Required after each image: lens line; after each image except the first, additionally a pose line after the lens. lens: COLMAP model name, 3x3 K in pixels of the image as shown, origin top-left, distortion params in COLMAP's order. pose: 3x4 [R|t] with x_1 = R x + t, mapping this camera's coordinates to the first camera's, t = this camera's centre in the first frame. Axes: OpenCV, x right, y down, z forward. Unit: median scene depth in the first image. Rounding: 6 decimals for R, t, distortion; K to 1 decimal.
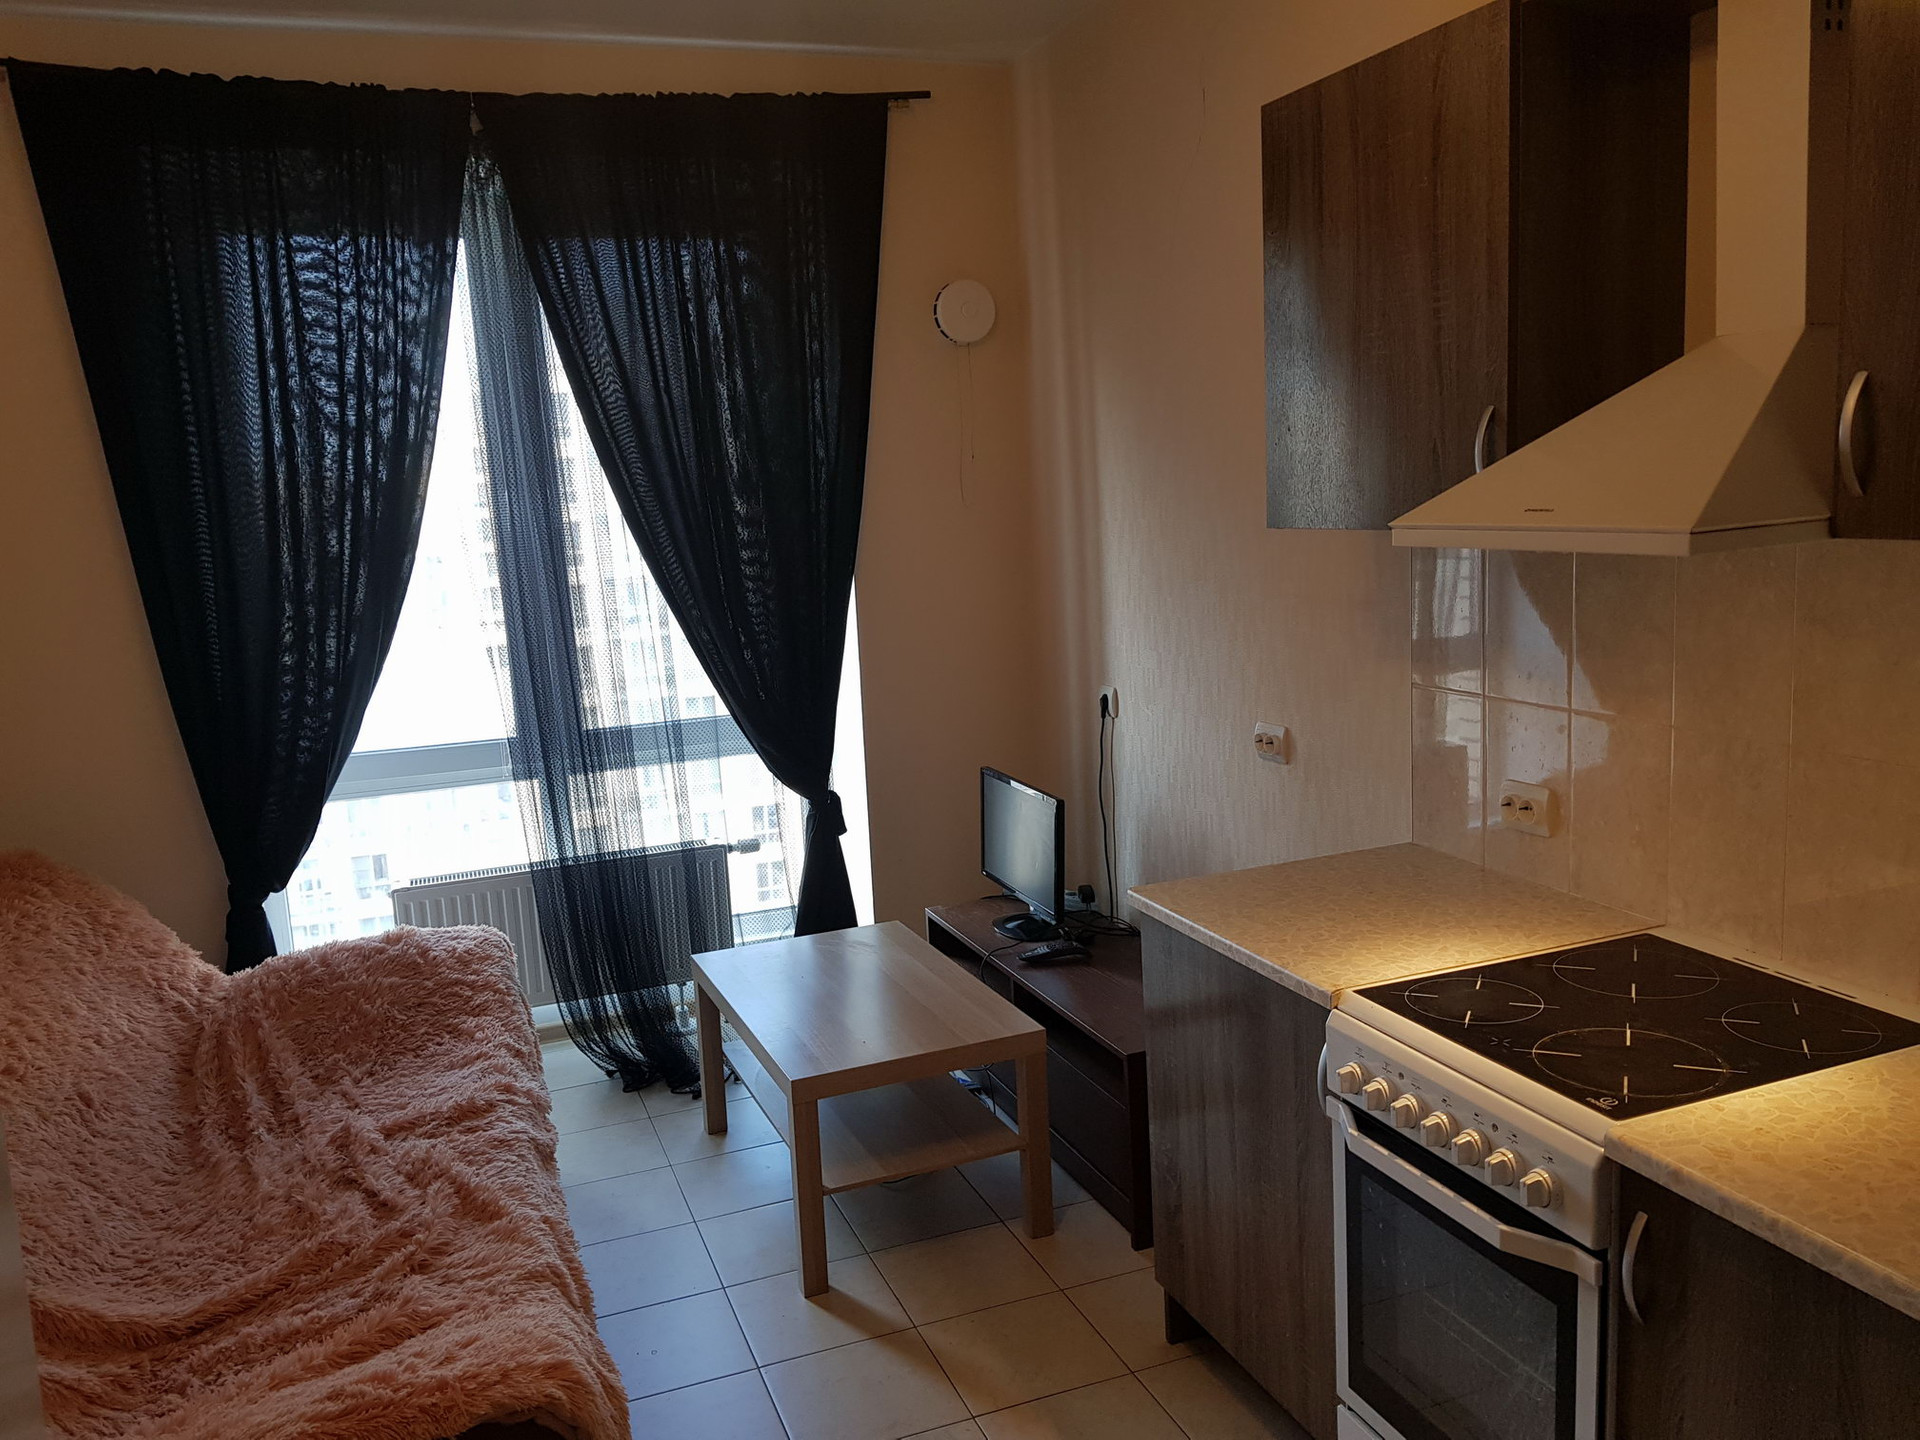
lens RADIAL K [[1489.2, 0, 955.8], [0, 1489.2, 717.8], [0, 0, 1]] dist [0.044560, -0.096351]
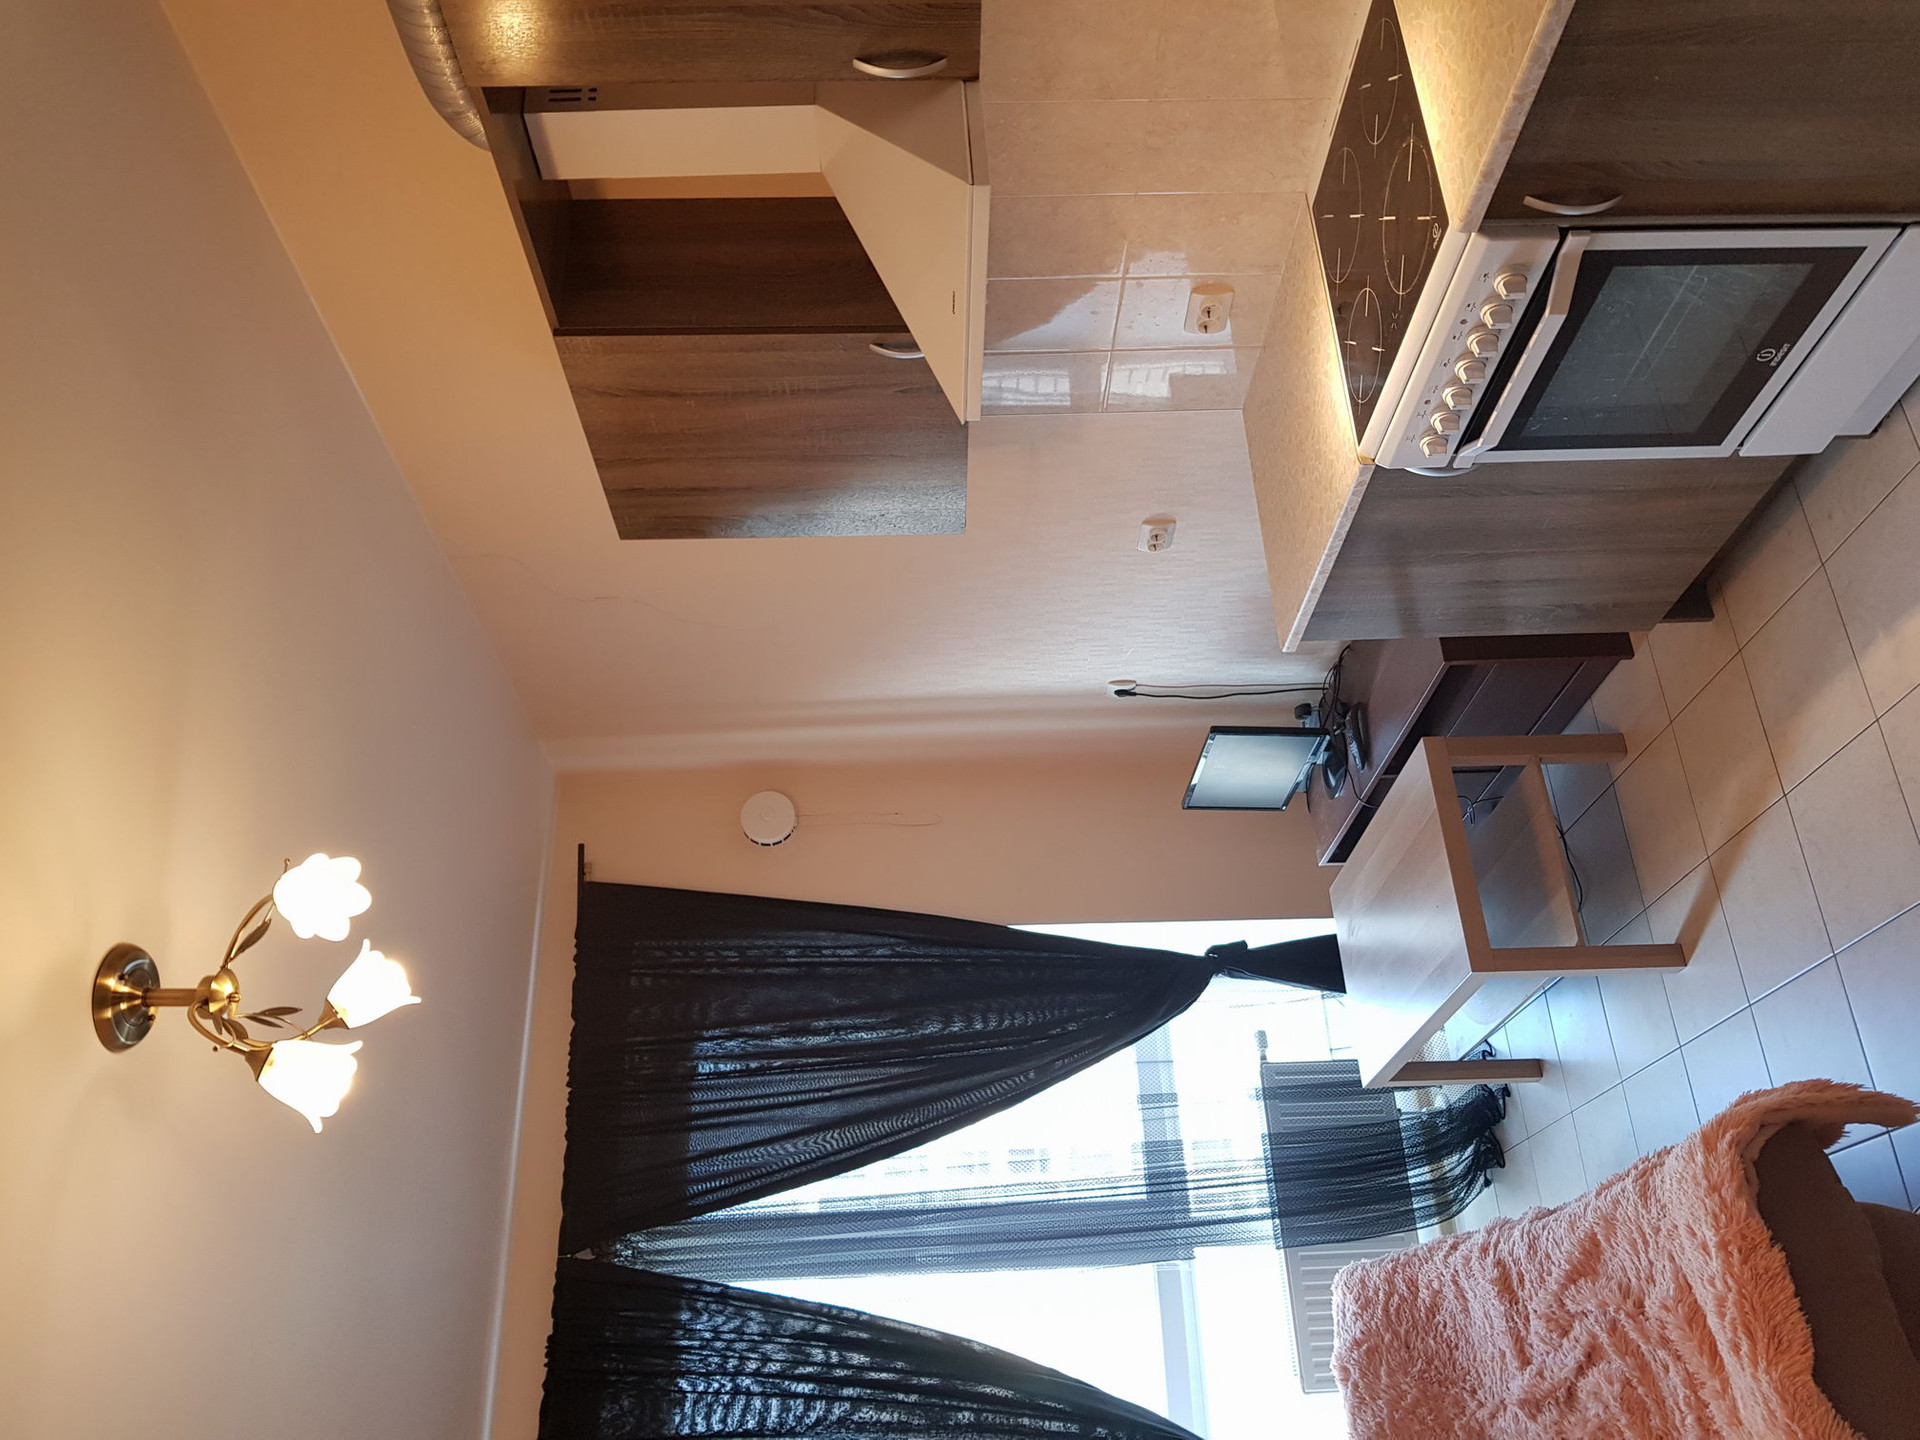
lens RADIAL K [[1489.2, 0, 955.8], [0, 1489.2, 717.8], [0, 0, 1]] dist [0.044560, -0.096351]
pose [[0.023991, -0.993263, 0.113370, -0.064139], [0.990854, 0.008562, -0.134670, 0.022930], [0.132792, 0.115564, 0.984384, -0.125503]]
